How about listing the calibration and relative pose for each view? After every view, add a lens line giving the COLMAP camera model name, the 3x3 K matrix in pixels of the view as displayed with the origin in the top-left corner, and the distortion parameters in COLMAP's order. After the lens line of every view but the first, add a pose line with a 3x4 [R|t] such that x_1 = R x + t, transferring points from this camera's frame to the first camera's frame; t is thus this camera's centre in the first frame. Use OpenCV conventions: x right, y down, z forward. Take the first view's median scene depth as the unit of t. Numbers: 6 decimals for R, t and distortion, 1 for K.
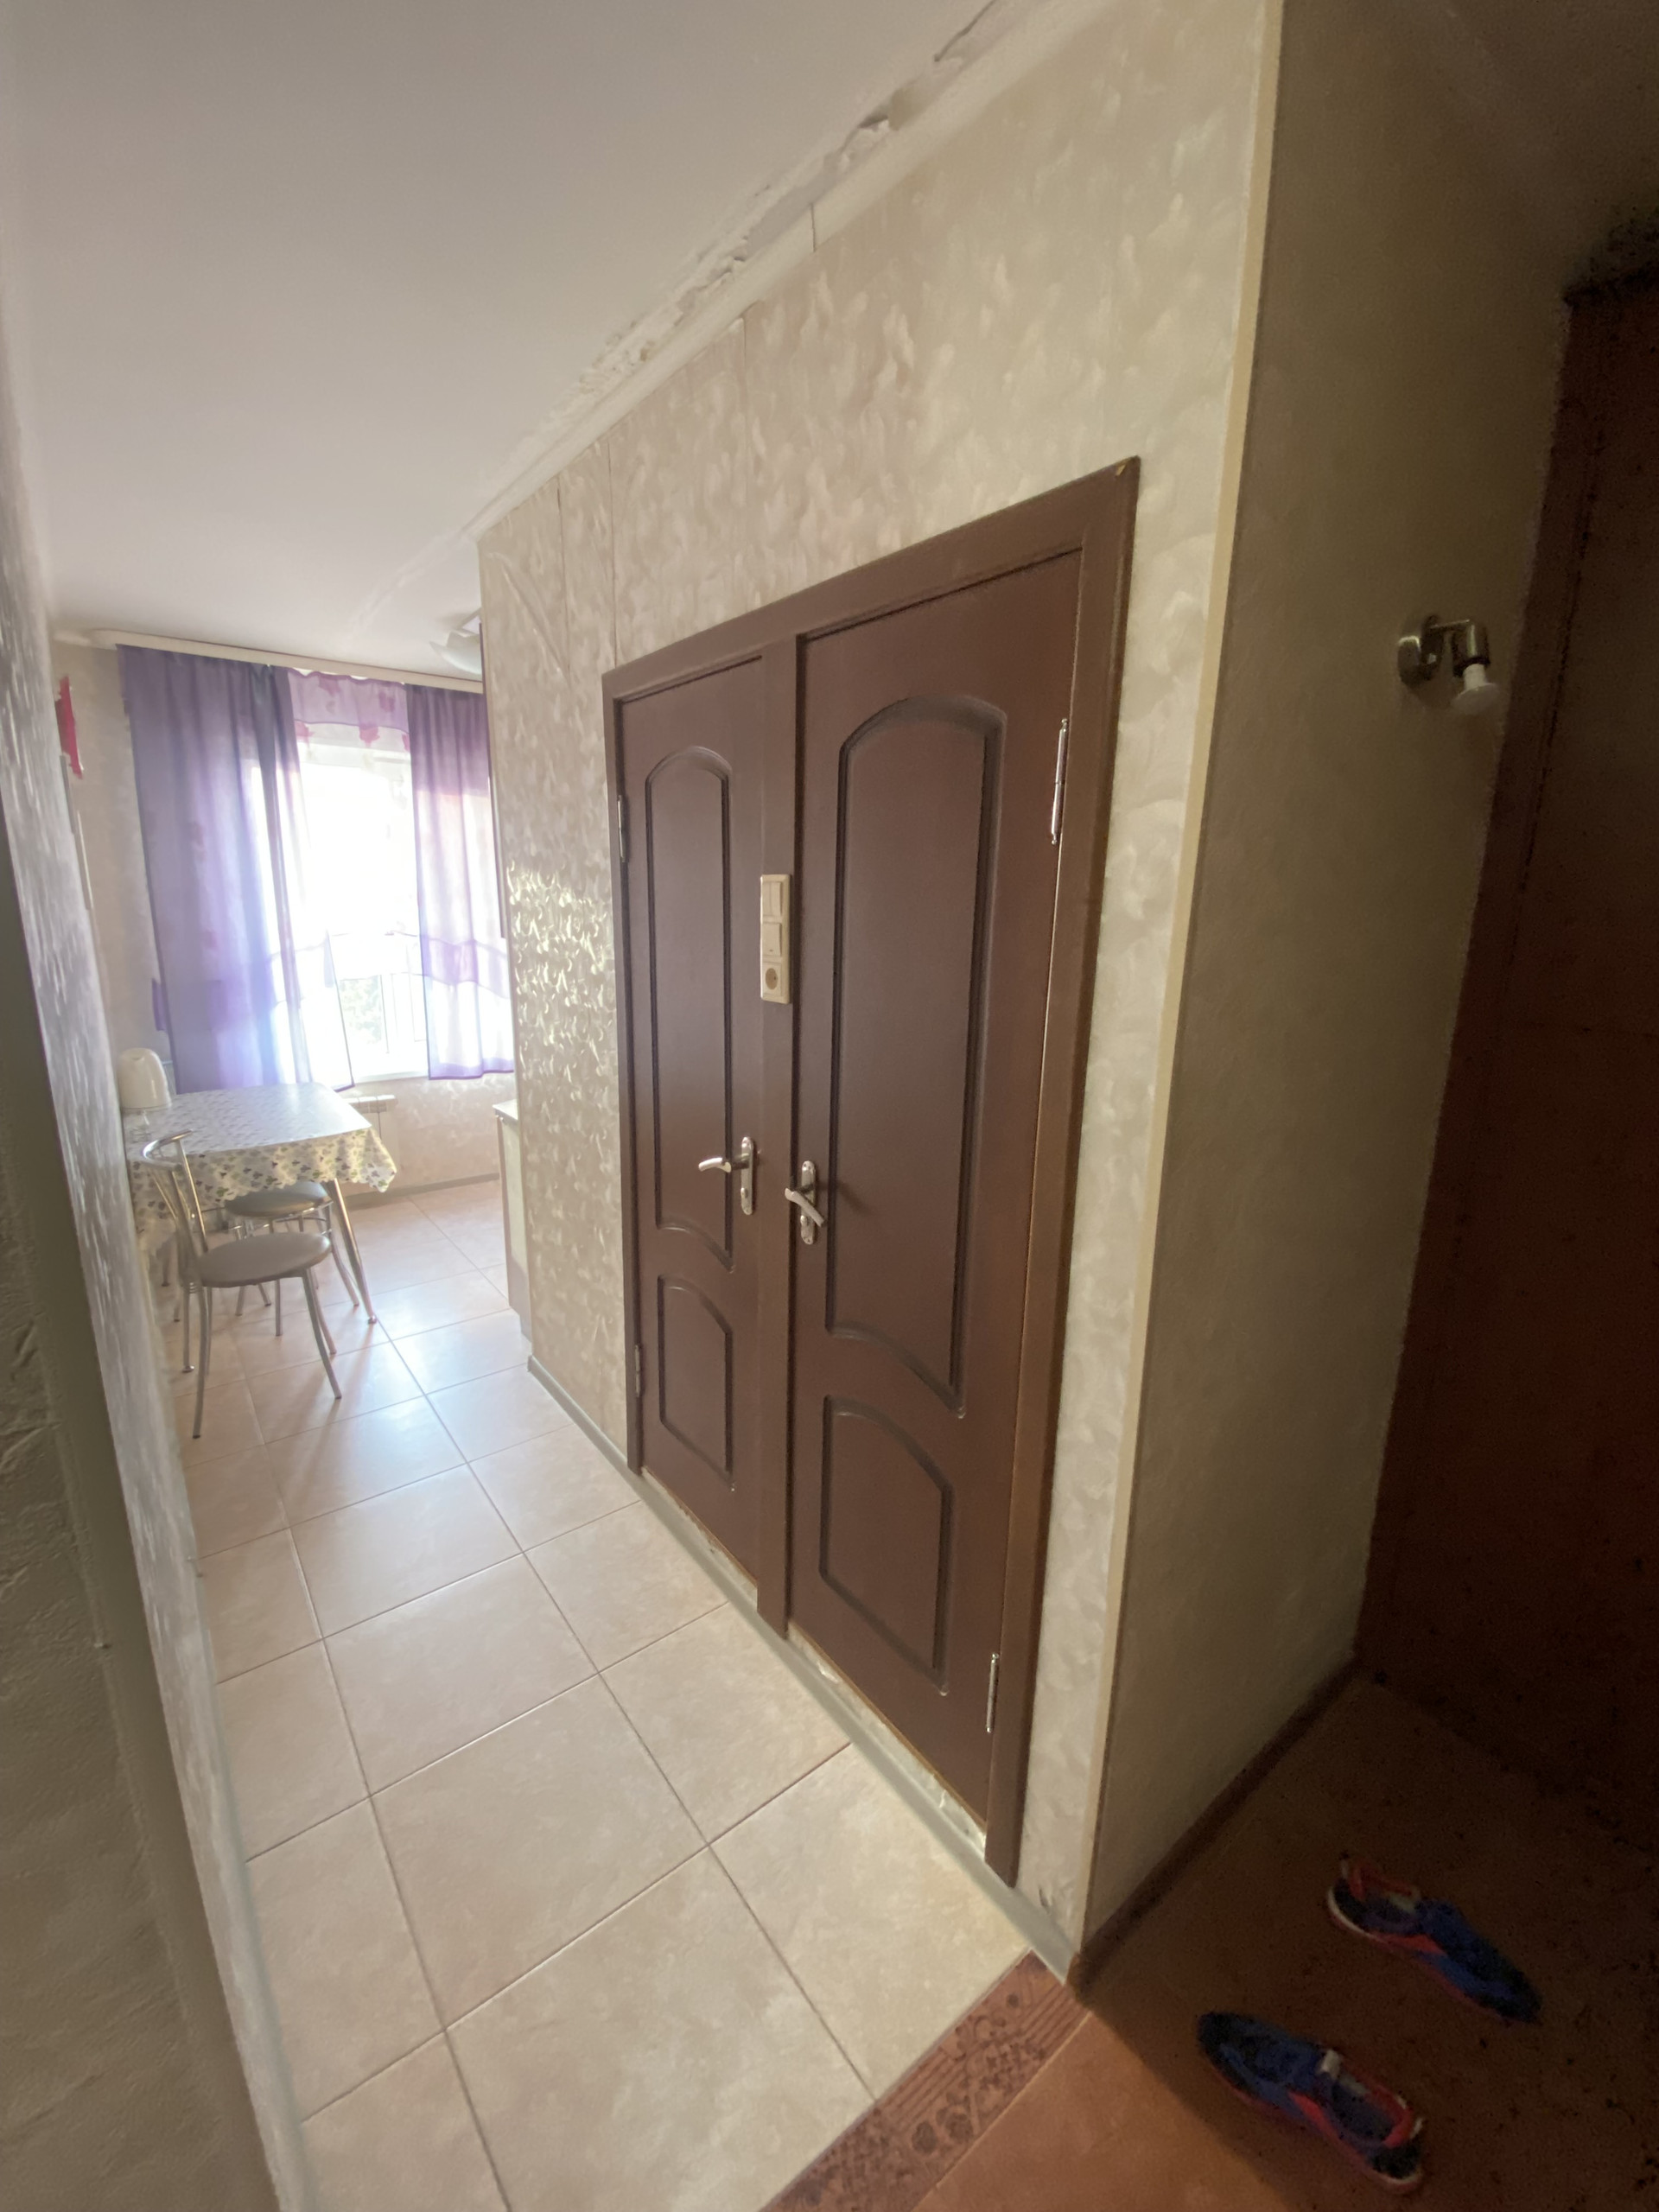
lens RADIAL K [[897.4, 0, 826.0], [0, 897.4, 1100.0], [0, 0, 1]] dist [0.014127, -0.017945]
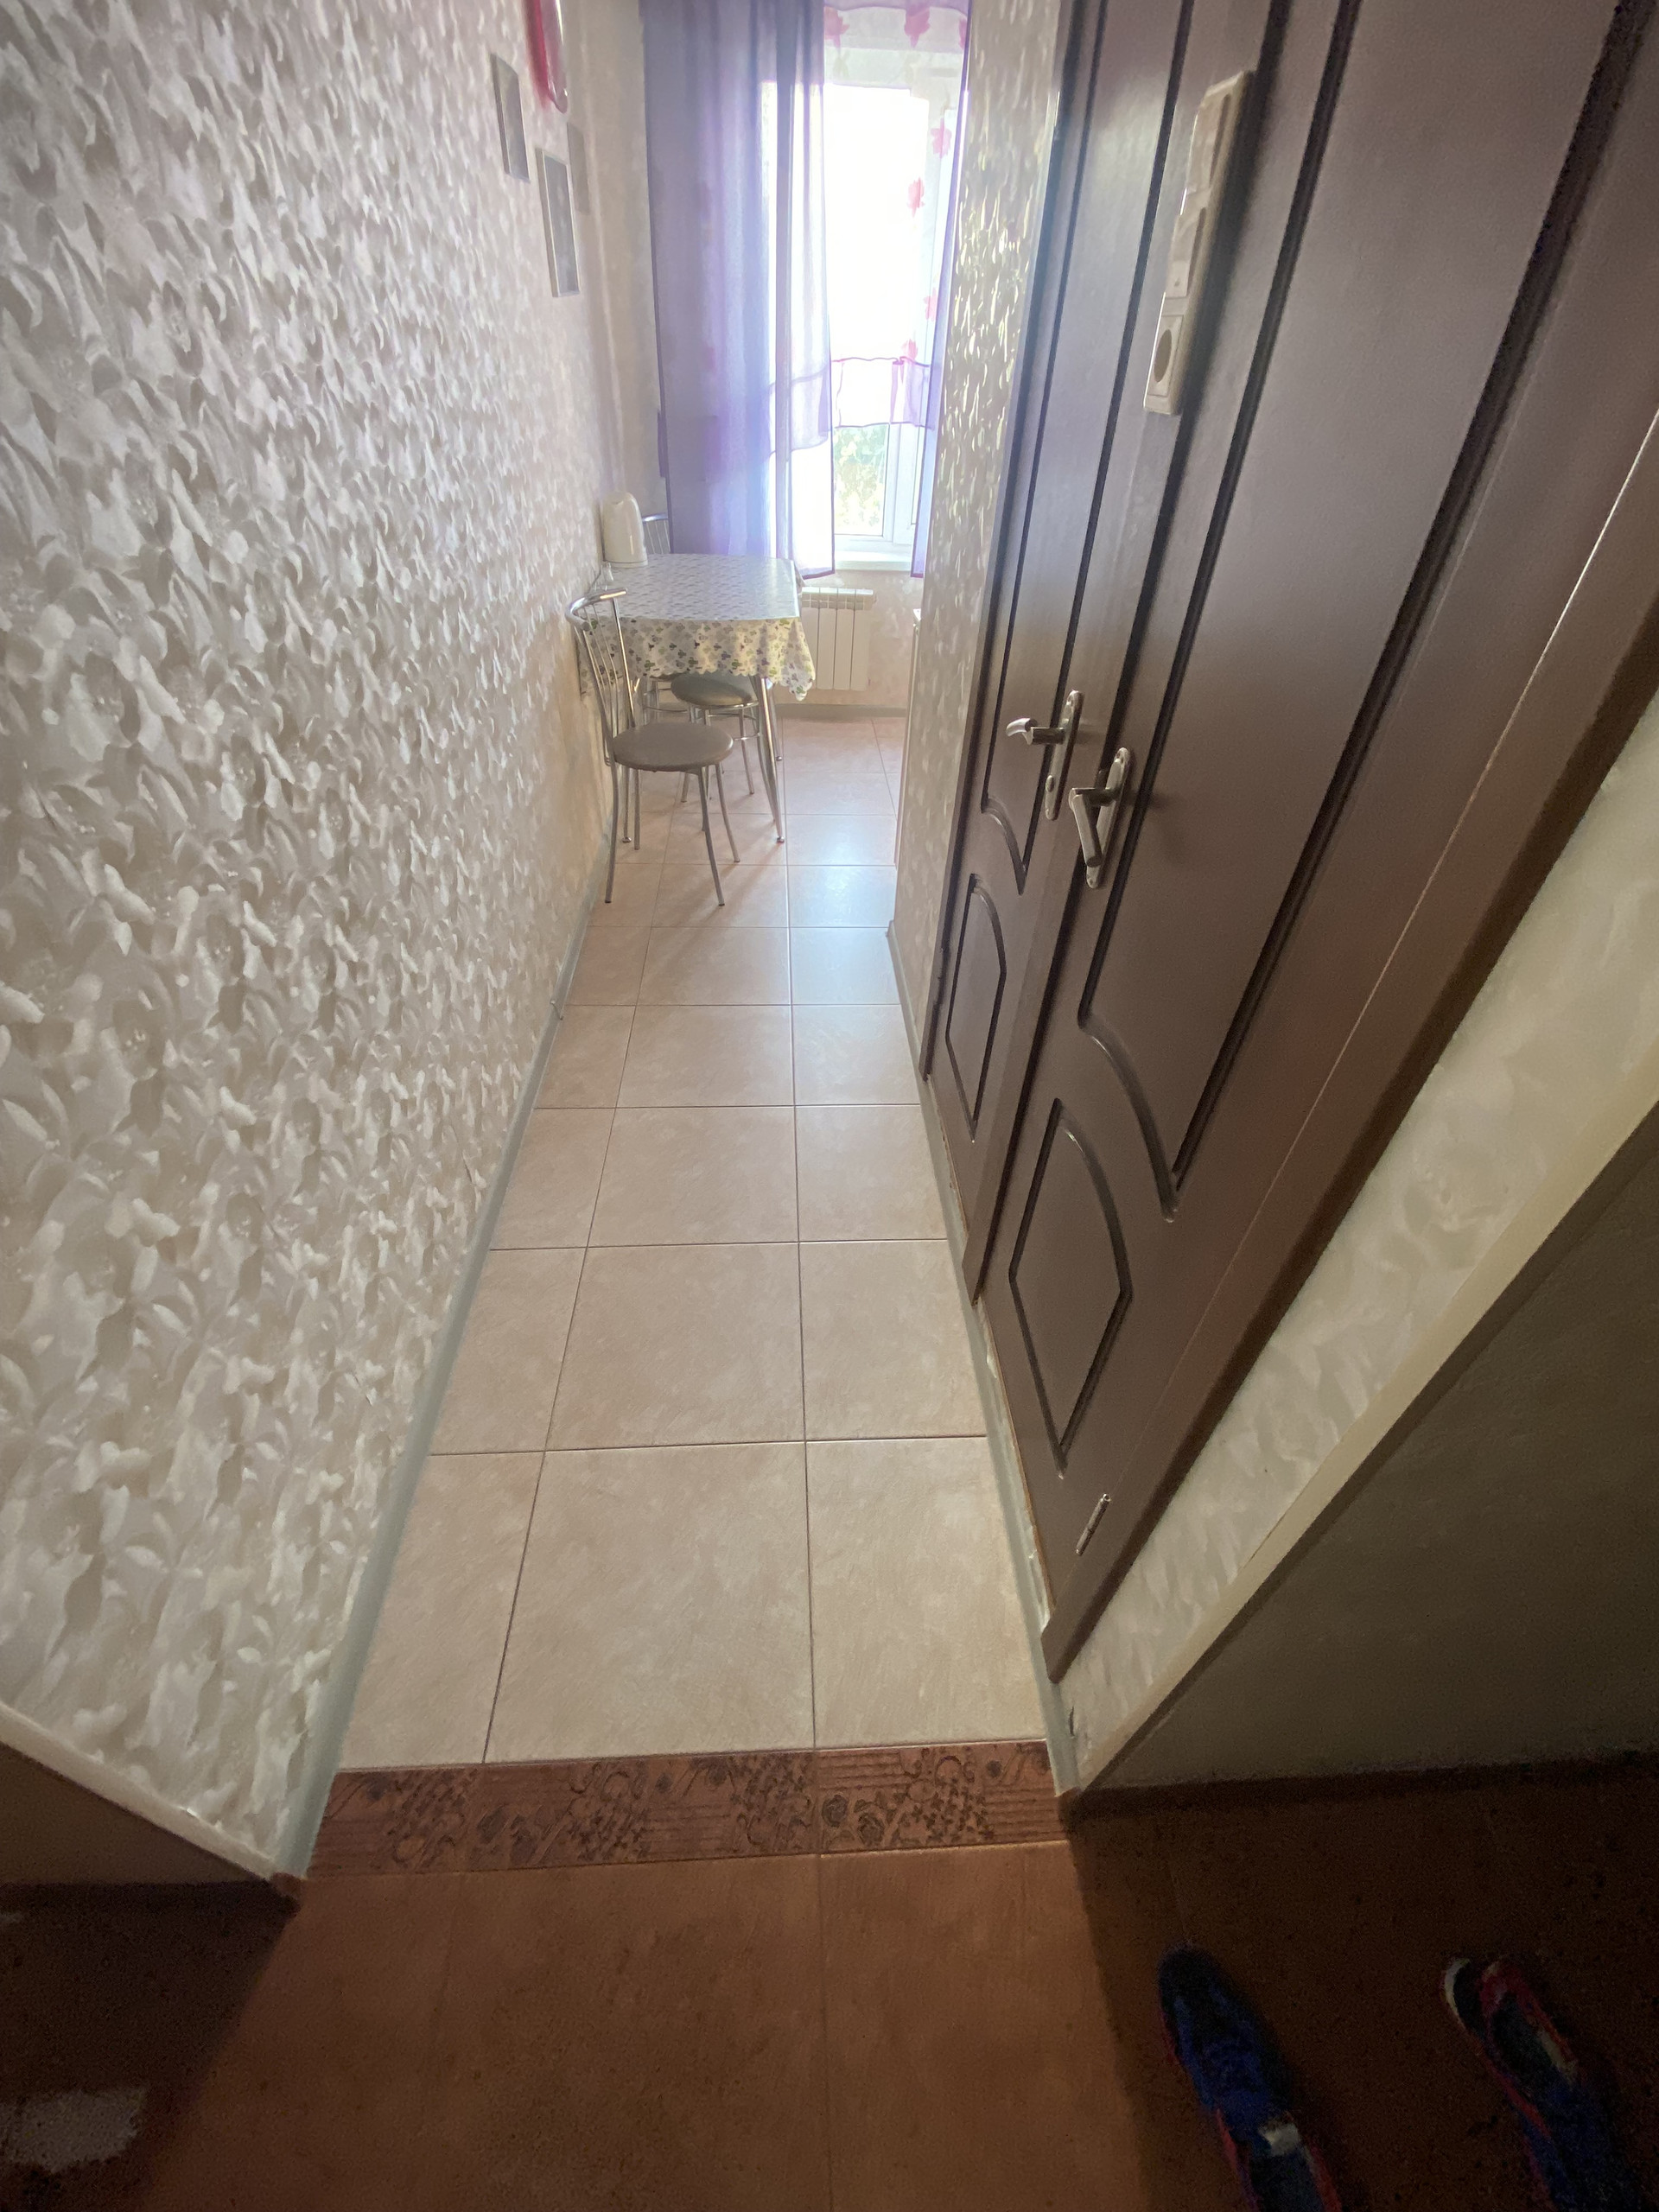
lens RADIAL K [[897.4, 0, 822.1], [0, 897.4, 1103.3], [0, 0, 1]] dist [0.014127, -0.017945]
pose [[0.815602, 0.384694, -0.432209, 0.157815], [-0.147910, 0.860771, 0.487027, 0.011608], [0.559389, -0.333292, 0.758946, 0.343460]]
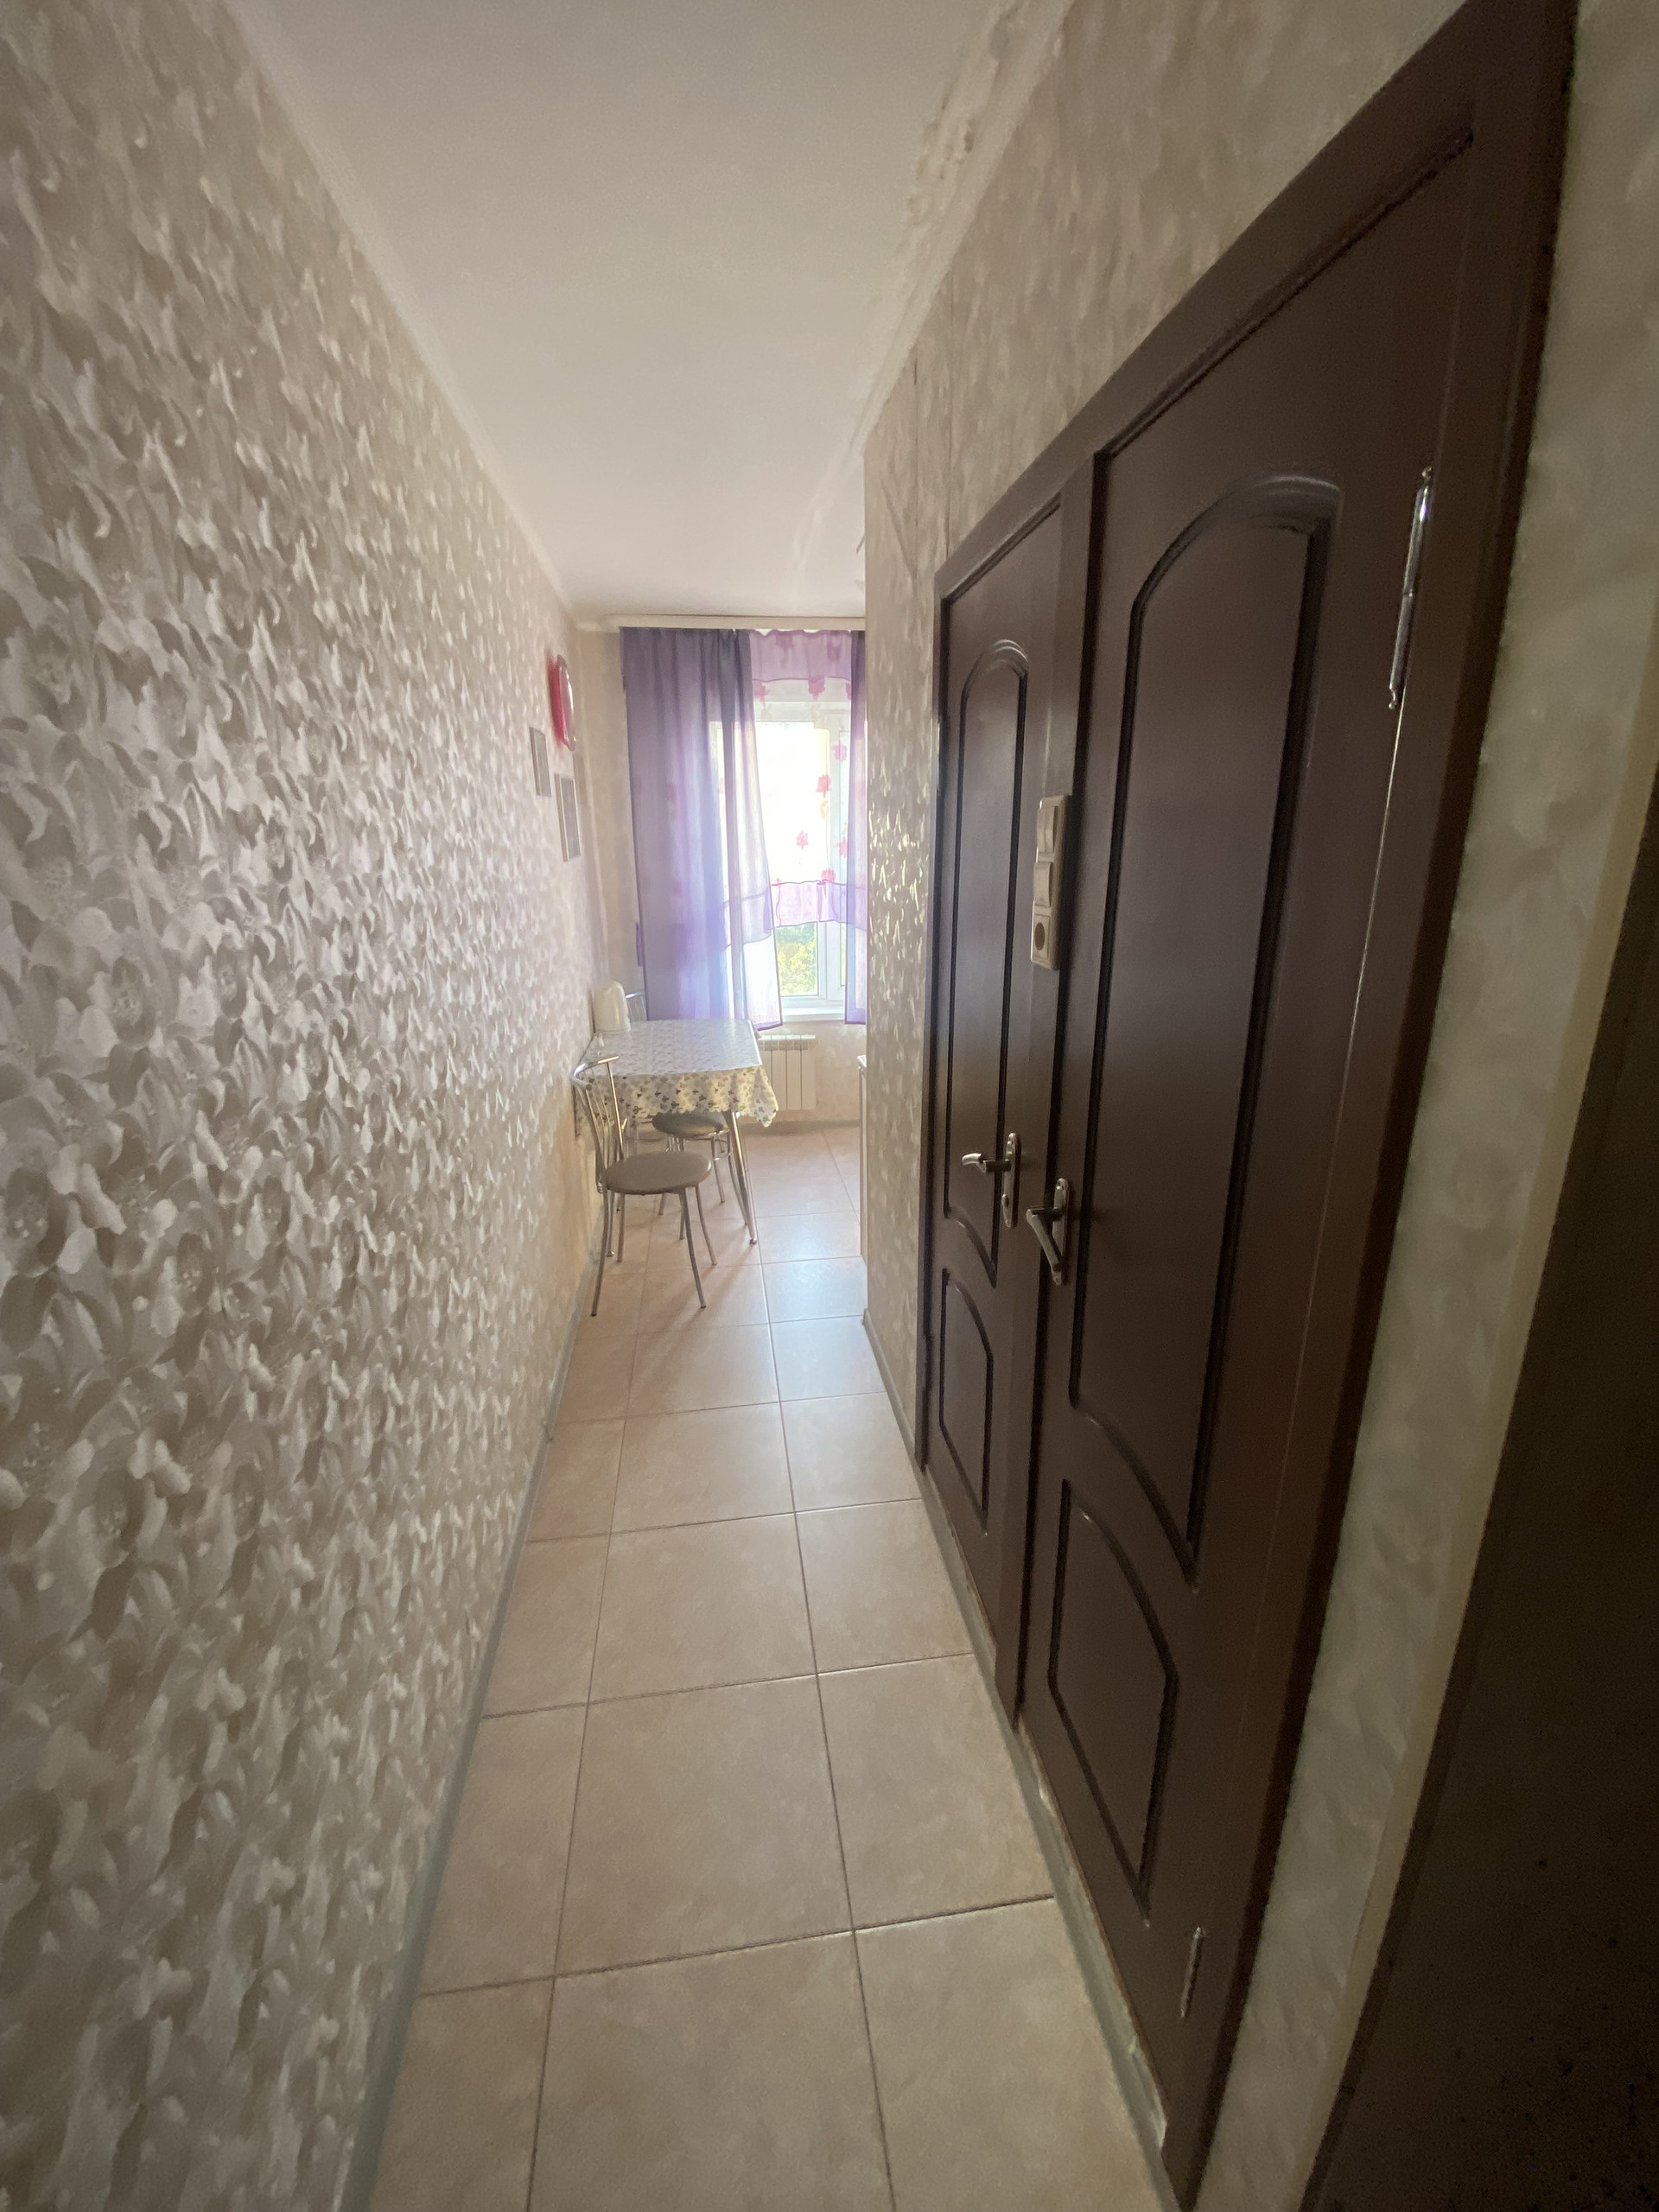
lens RADIAL K [[897.4, 0, 825.1], [0, 897.4, 1100.9], [0, 0, 1]] dist [0.014127, -0.017945]
pose [[0.862008, 0.116825, -0.493249, 0.166795], [-0.088224, 0.992805, 0.080961, -0.039839], [0.499158, -0.026273, 0.866112, 0.226172]]
